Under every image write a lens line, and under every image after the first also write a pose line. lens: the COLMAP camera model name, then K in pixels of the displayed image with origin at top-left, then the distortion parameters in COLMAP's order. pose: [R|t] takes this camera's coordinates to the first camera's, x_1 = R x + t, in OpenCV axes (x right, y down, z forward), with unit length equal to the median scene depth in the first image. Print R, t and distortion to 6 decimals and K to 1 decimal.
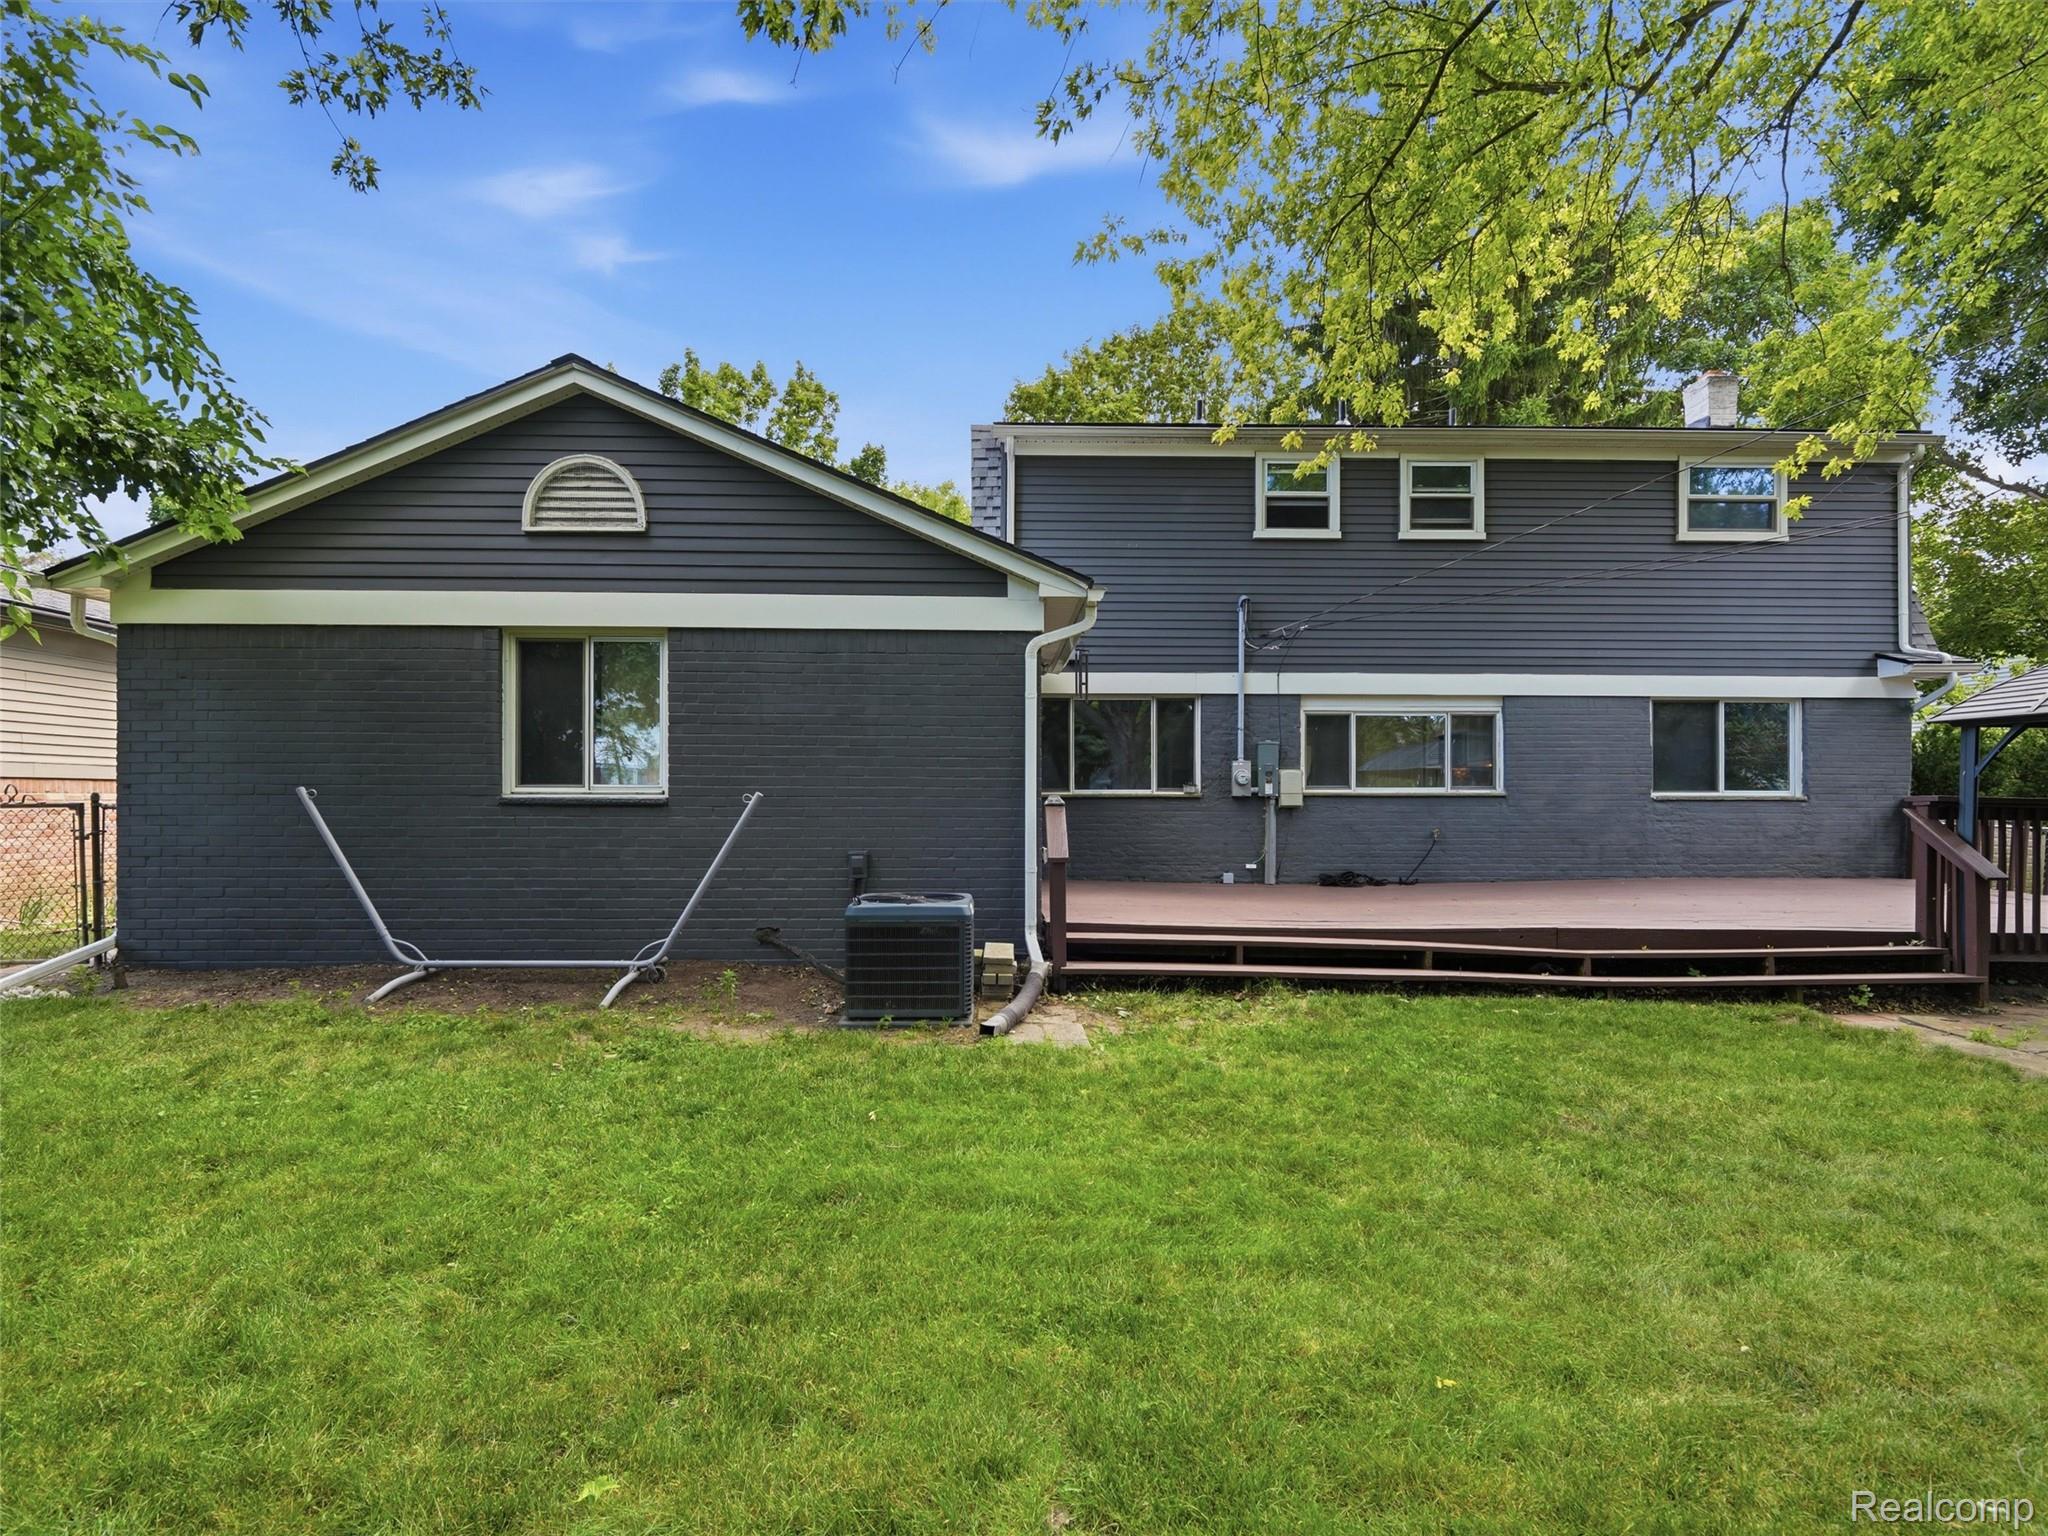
lens RADIAL K [[1062.5, 0, 1018.1], [0, 1062.5, 802.3], [0, 0, 1]] dist [0.011656, -0.006256]
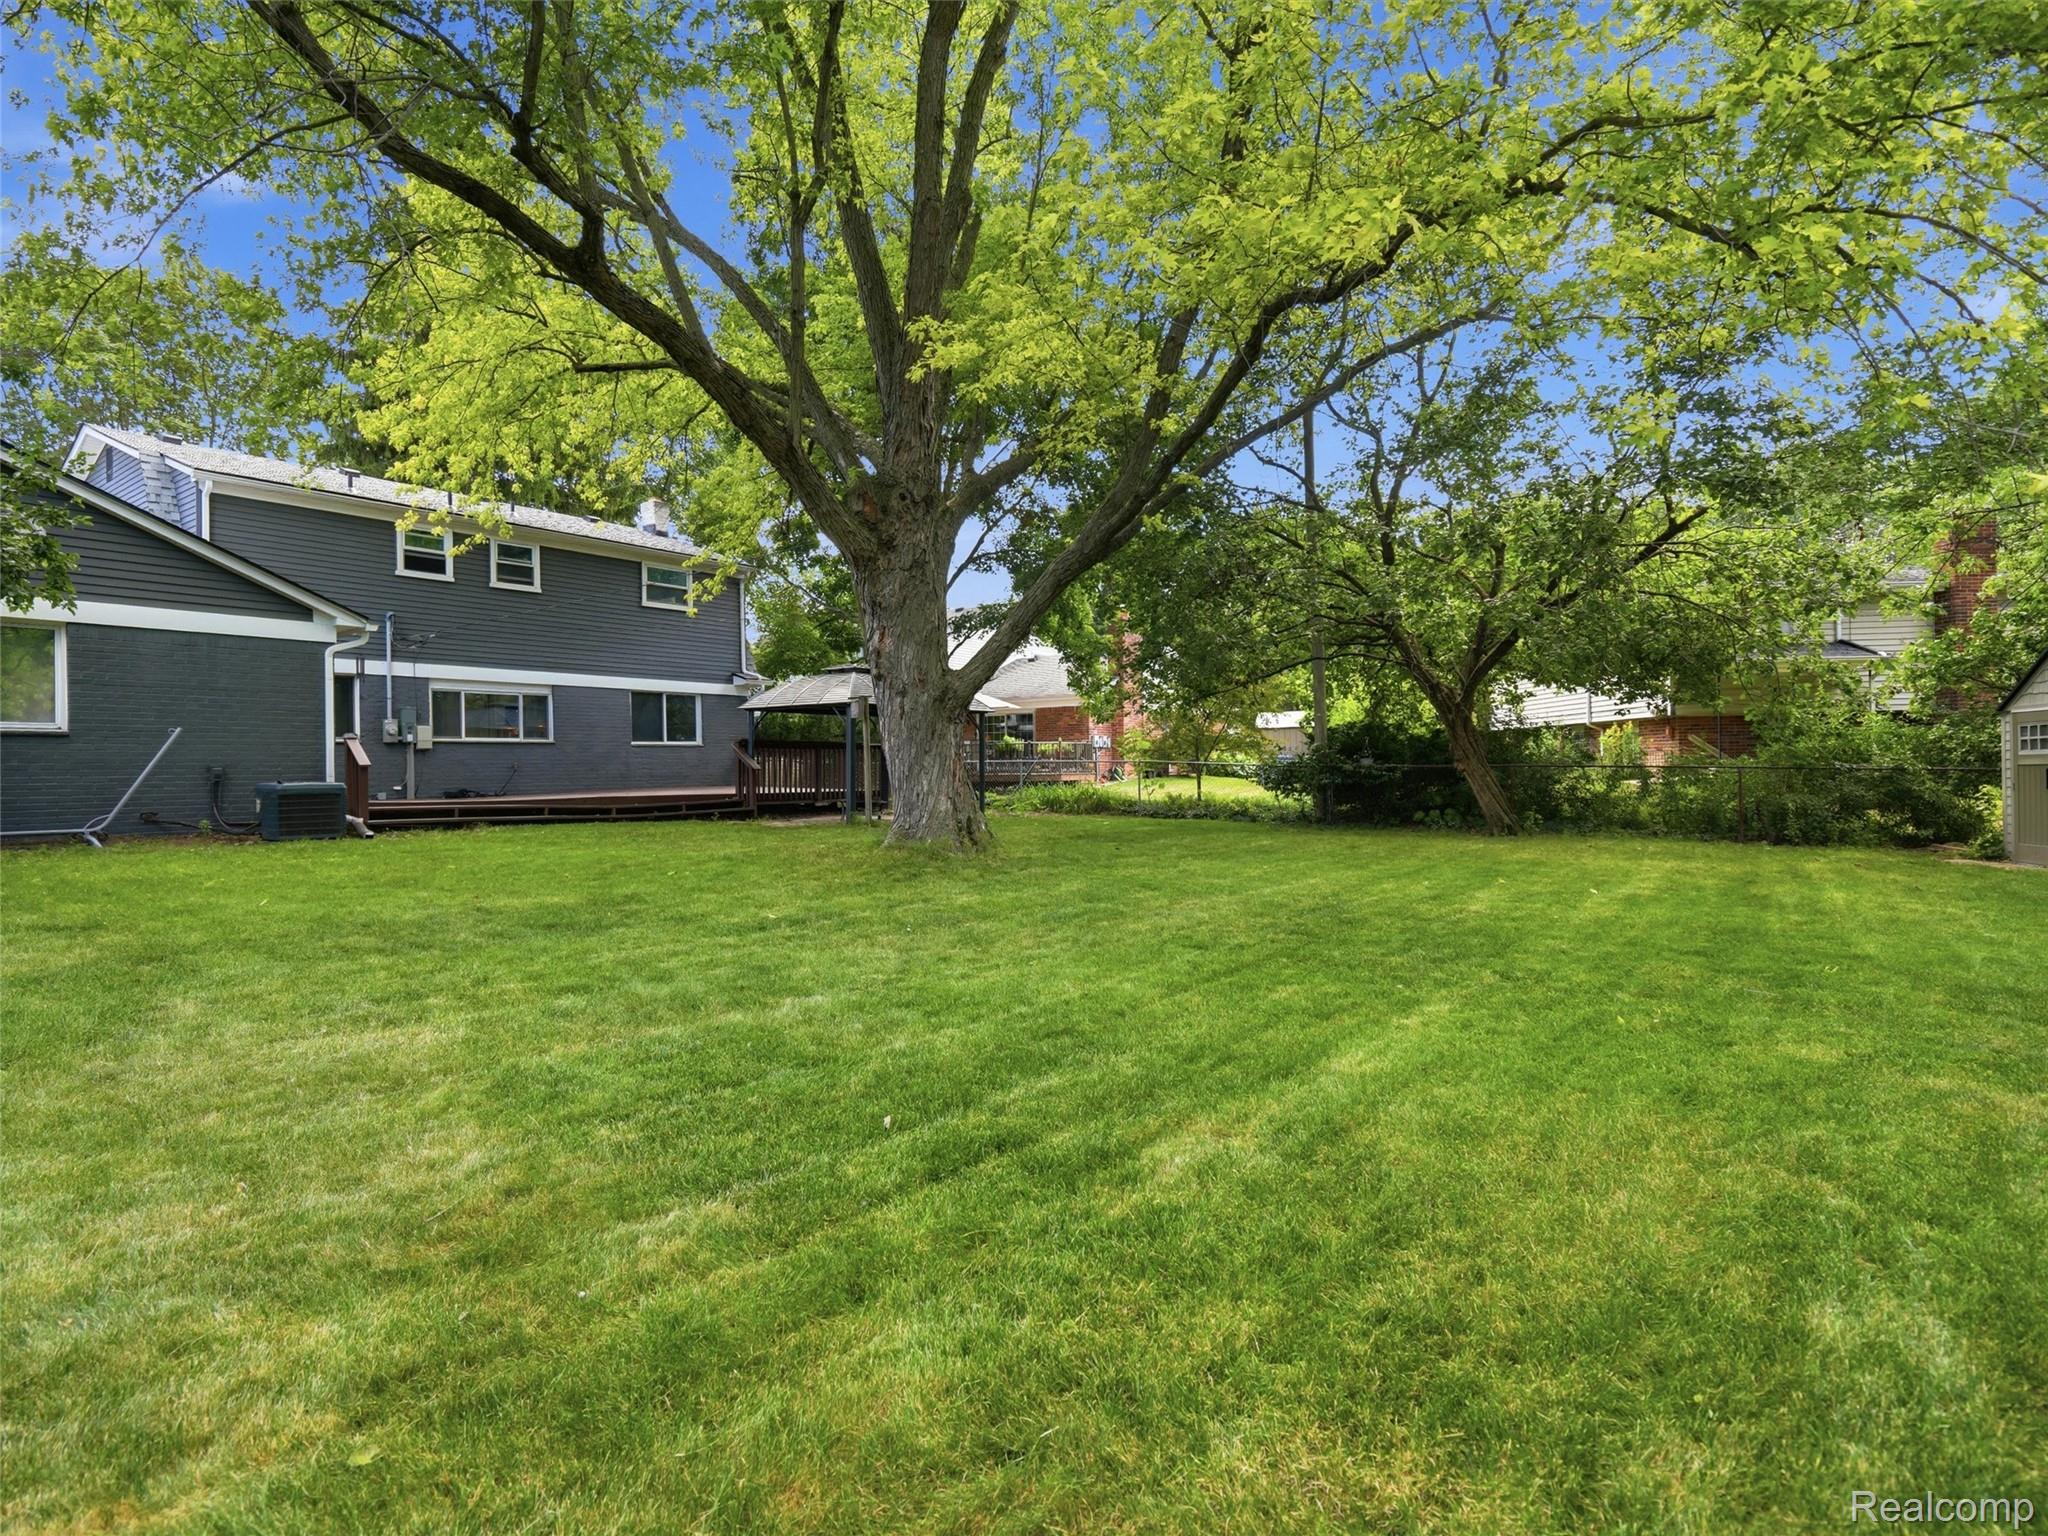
lens RADIAL K [[1062.5, 0, 1014.2], [0, 1062.5, 763.9], [0, 0, 1]] dist [0.011656, -0.006256]
pose [[0.621202, -0.009192, 0.783596, -0.434281], [0.017026, 0.999853, -0.001769, 0.043524], [-0.783465, 0.014440, 0.621268, -0.655659]]
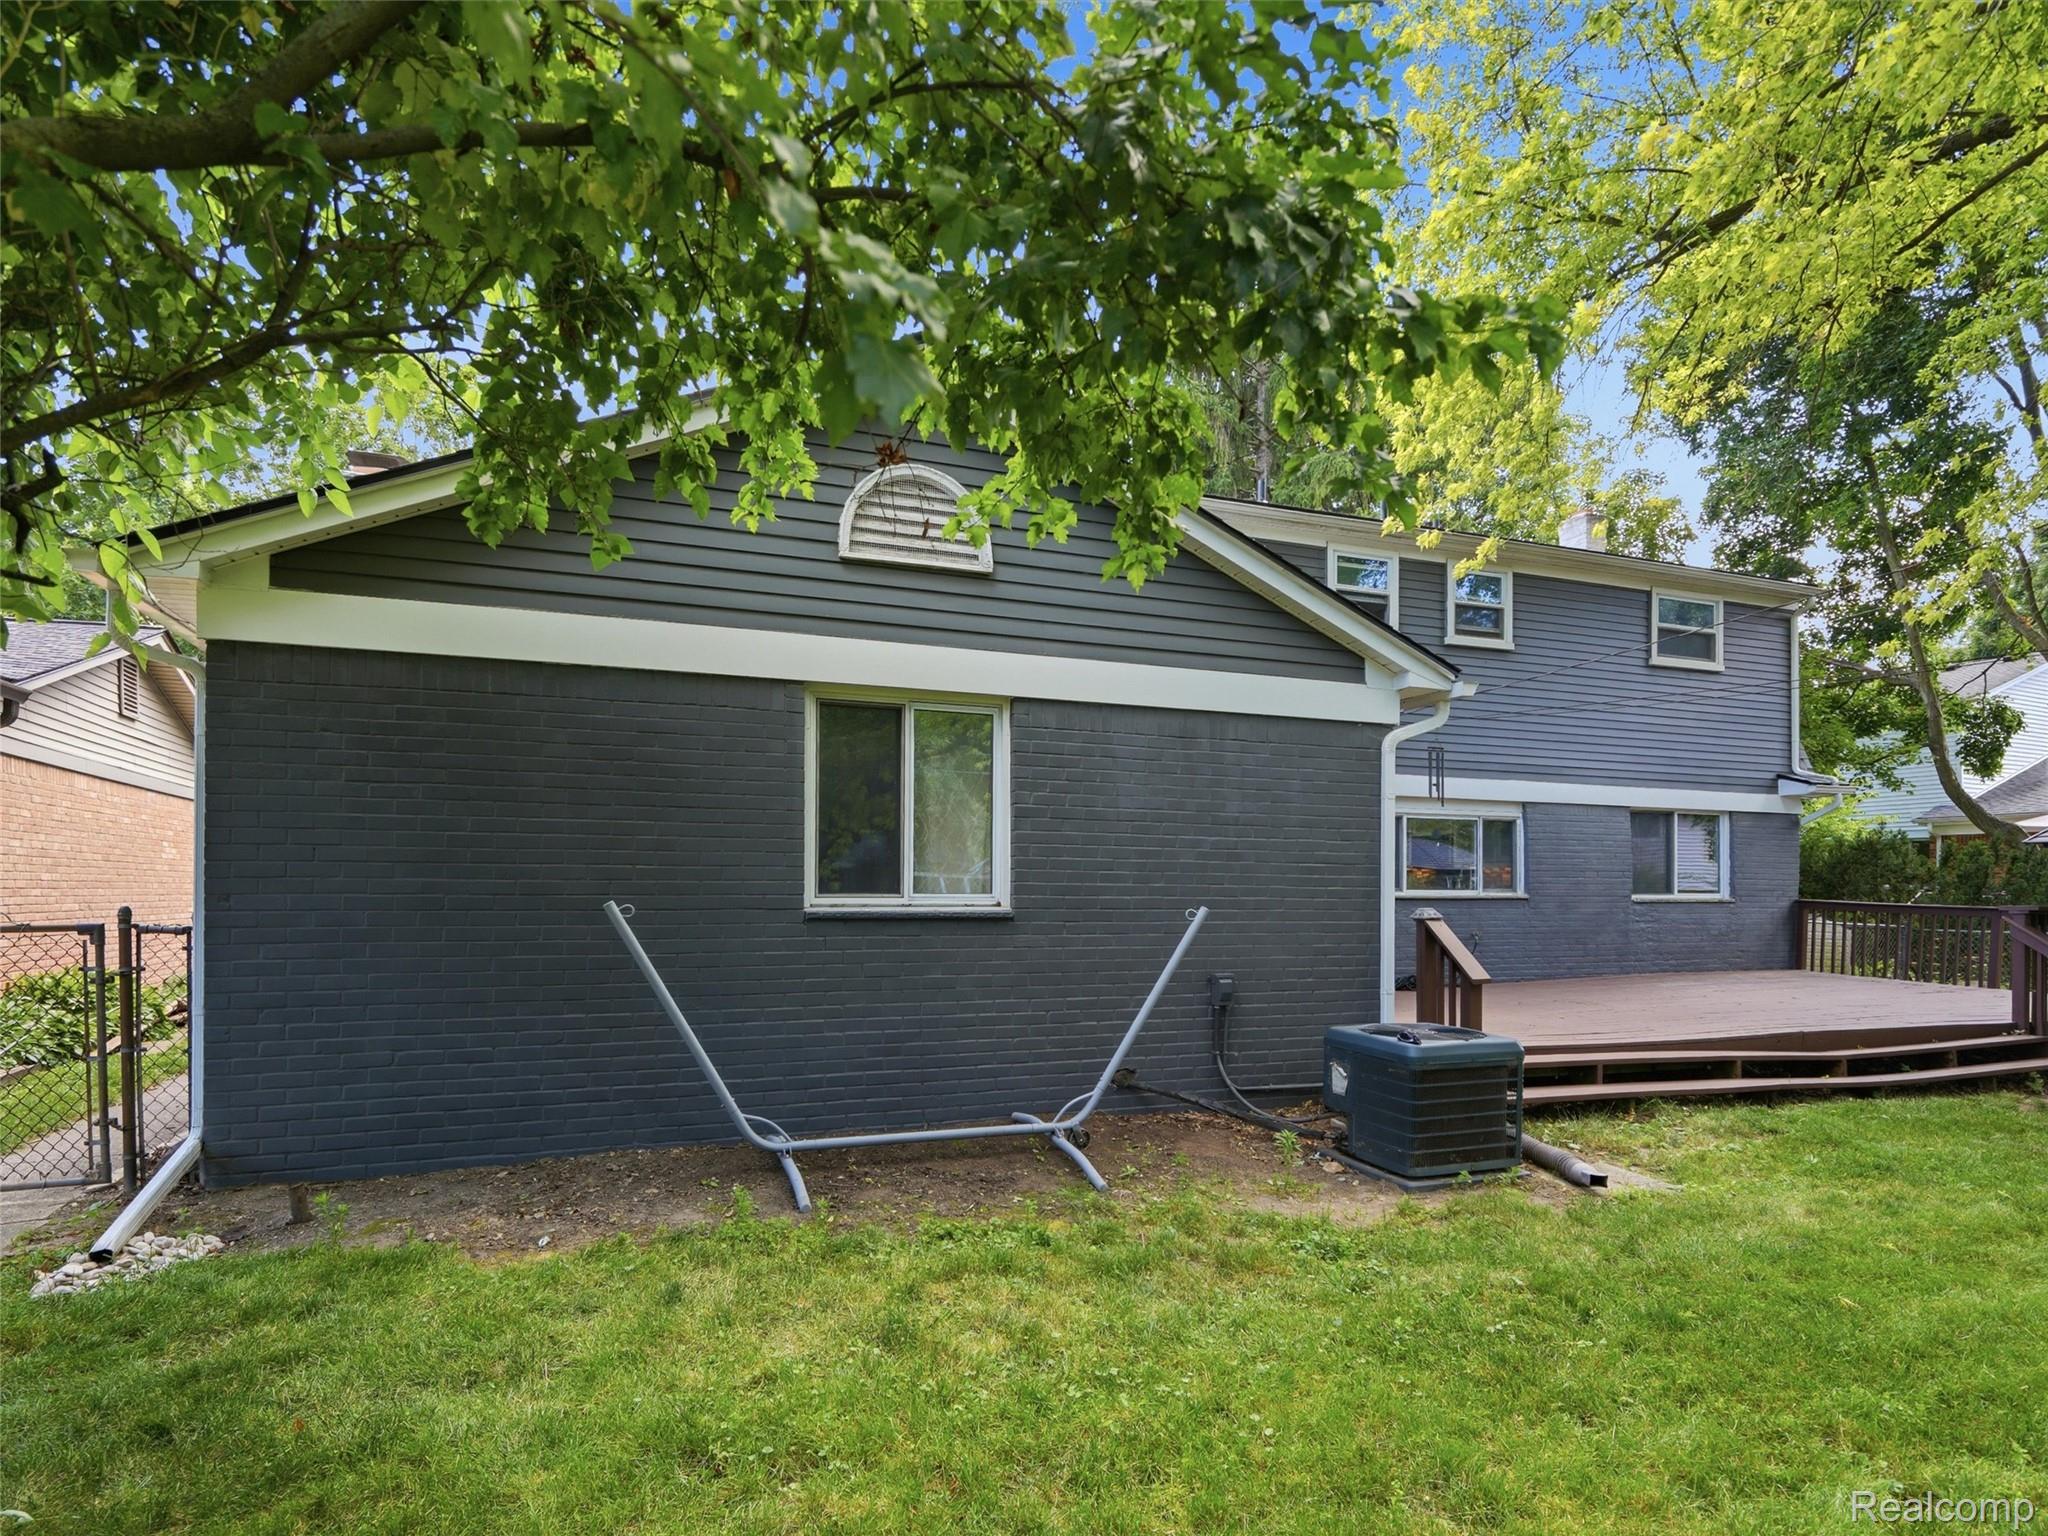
lens RADIAL K [[1130.2, 0, 1026.1], [0, 1130.2, 882.4], [0, 0, 1]] dist [0.008709, 0.001276]
pose [[0.941411, 0.004878, 0.337227, -0.378674], [-0.002441, 0.999968, -0.007648, -0.012117], [-0.337254, 0.006377, 0.941392, 0.129384]]
